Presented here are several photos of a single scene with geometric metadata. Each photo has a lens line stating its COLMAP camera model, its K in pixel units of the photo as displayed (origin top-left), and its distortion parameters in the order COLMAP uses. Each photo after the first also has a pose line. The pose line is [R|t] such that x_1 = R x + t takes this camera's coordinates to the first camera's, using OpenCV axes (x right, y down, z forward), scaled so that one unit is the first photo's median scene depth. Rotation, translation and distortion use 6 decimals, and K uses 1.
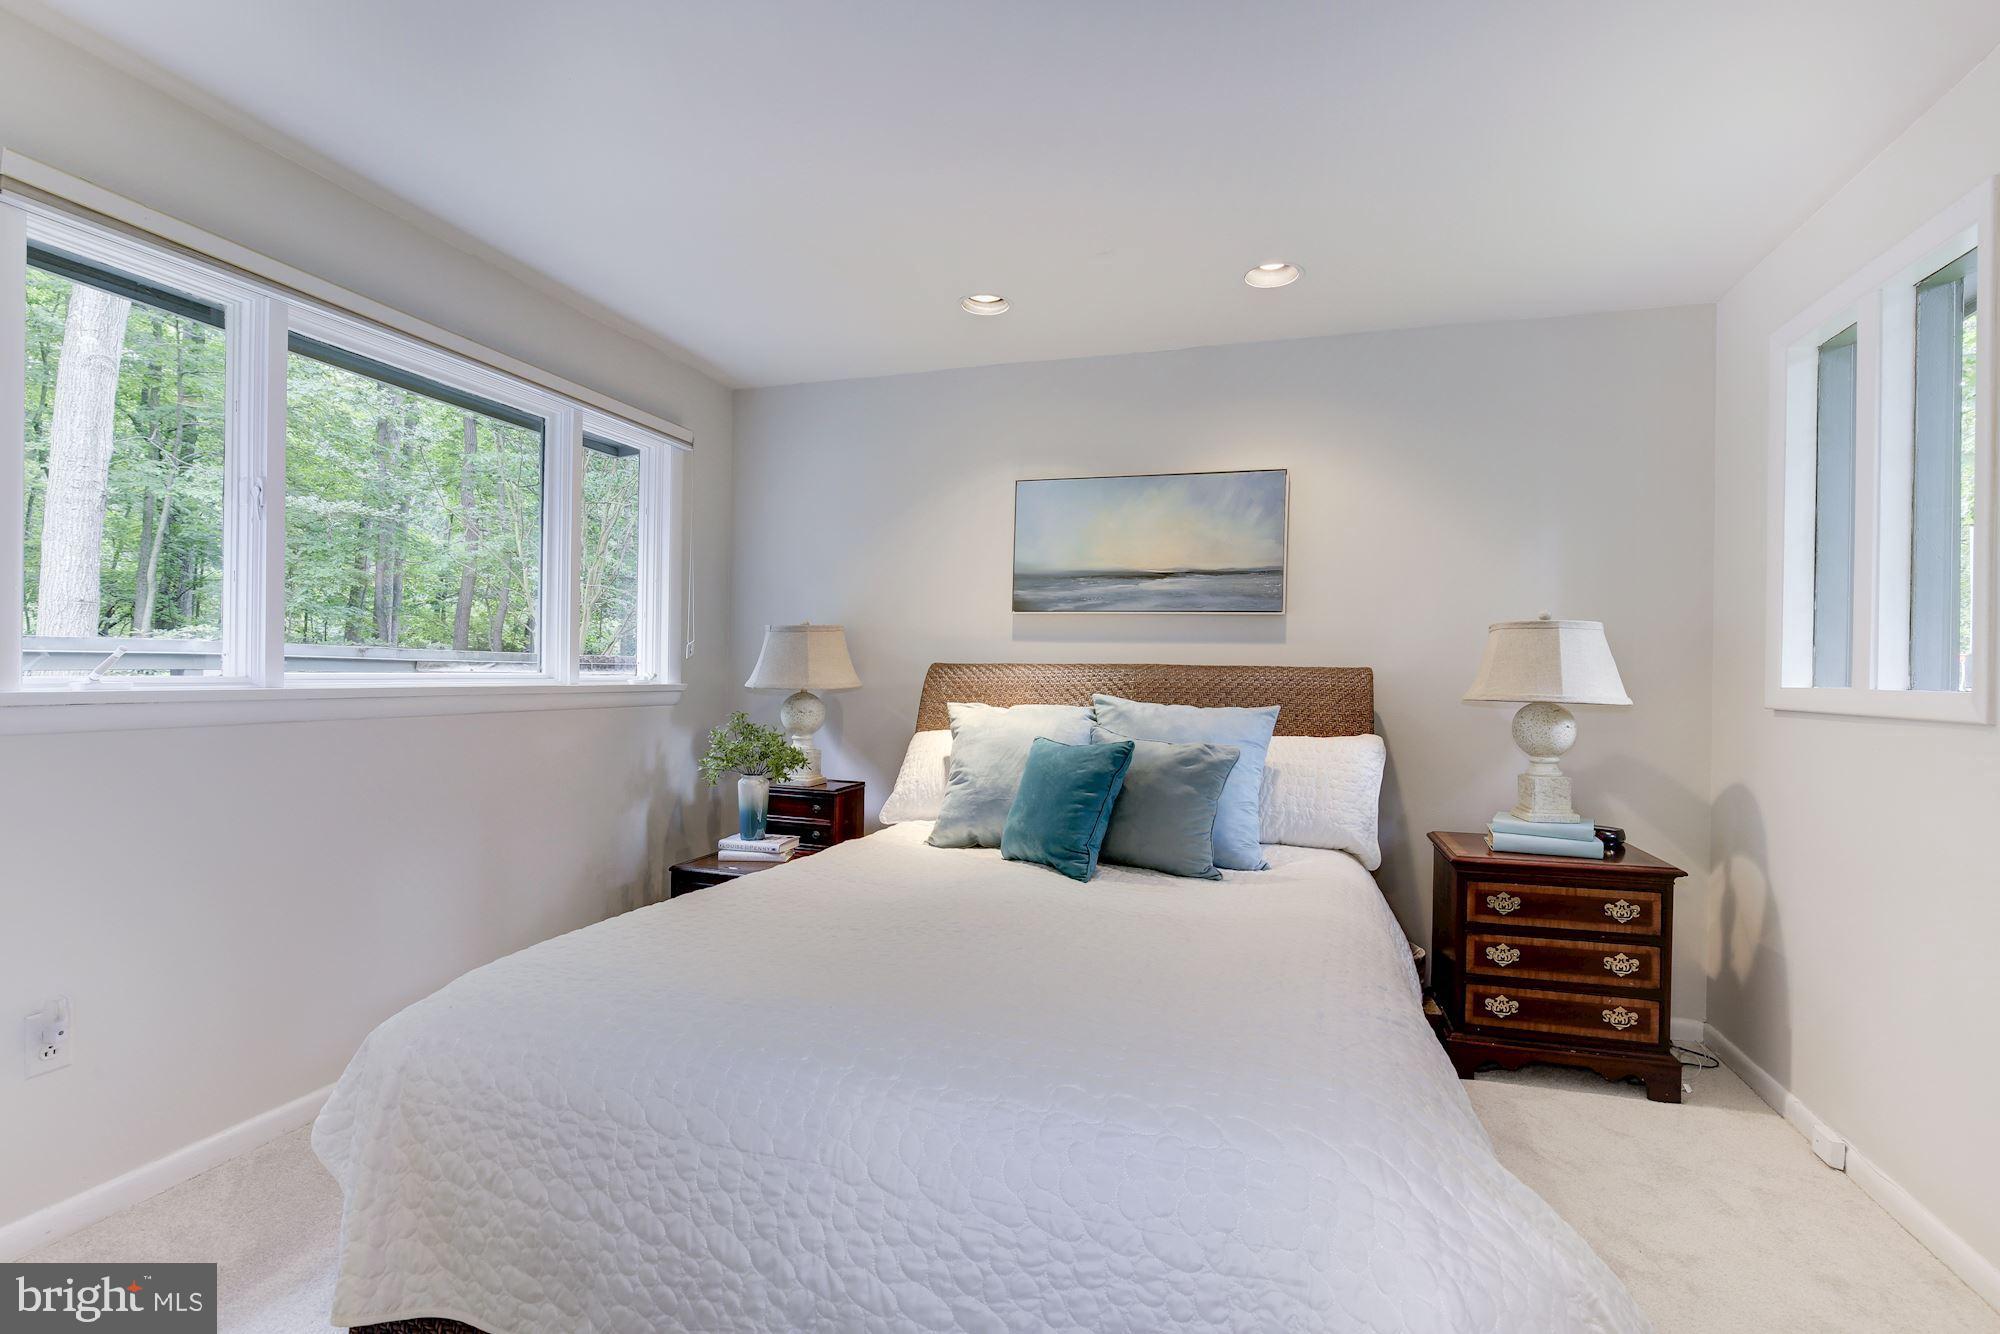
lens RADIAL K [[901.0, 0, 1000.3], [0, 901.0, 671.5], [0, 0, 1]] dist [-0.018333, 0.003464]
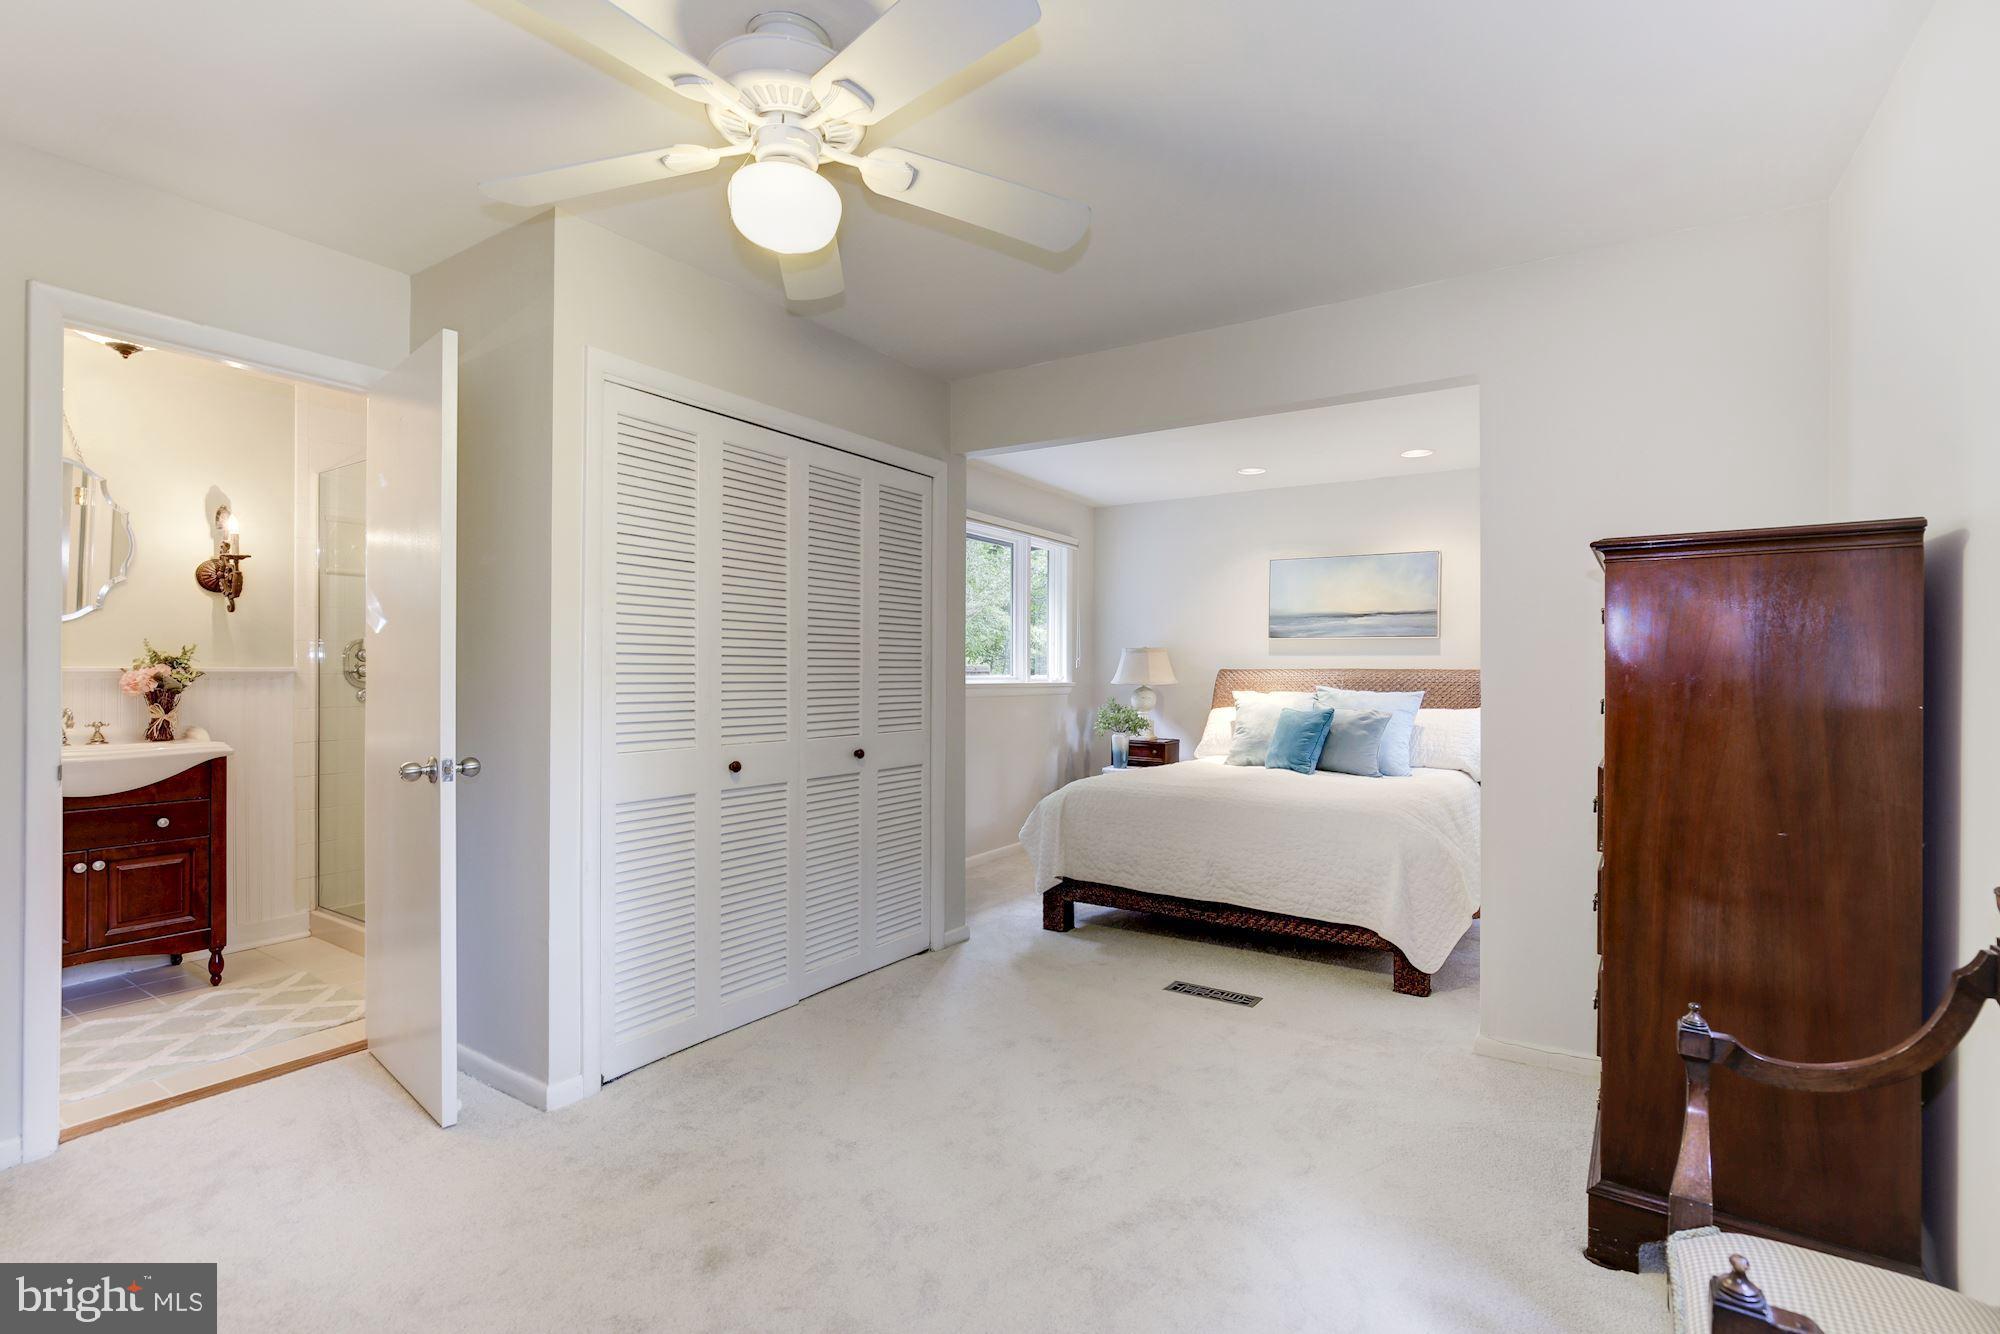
lens RADIAL K [[901.0, 0, 1005.5], [0, 901.0, 677.3], [0, 0, 1]] dist [-0.018333, 0.003464]
pose [[0.965545, -0.008029, -0.260112, -0.026747], [0.008615, 0.999962, 0.001113, 0.000620], [0.260093, -0.003315, 0.965578, -0.814204]]
